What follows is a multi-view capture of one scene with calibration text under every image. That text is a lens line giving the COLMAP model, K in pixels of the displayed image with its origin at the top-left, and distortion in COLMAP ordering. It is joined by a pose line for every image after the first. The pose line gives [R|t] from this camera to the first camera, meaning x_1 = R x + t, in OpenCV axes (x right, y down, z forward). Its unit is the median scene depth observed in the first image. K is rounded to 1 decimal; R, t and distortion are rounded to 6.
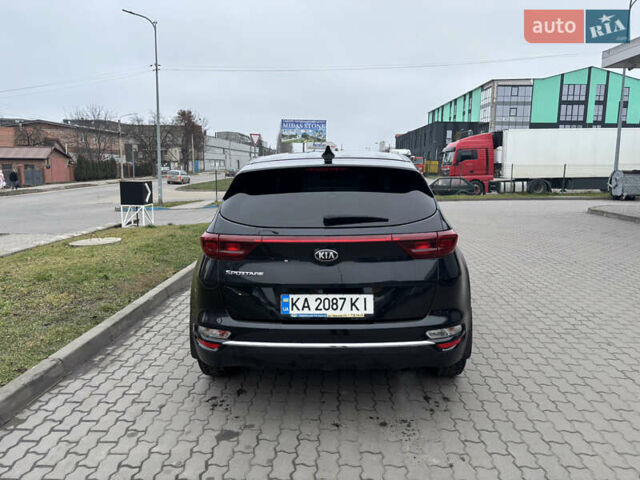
lens RADIAL K [[485.7, 0, 320.9], [0, 485.7, 245.7], [0, 0, 1]] dist [0.051971, -0.059855]
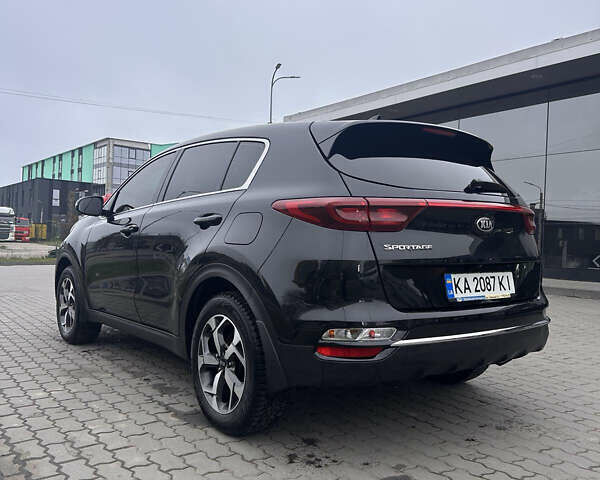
lens RADIAL K [[565.4, 0, 292.9], [0, 565.4, 258.9], [0, 0, 1]] dist [0.018356, 0.000000]
pose [[0.765759, 0.004339, 0.643113, -0.767923], [0.078221, 0.991925, -0.099831, 0.132487], [-0.638353, 0.126751, 0.759236, 0.413598]]
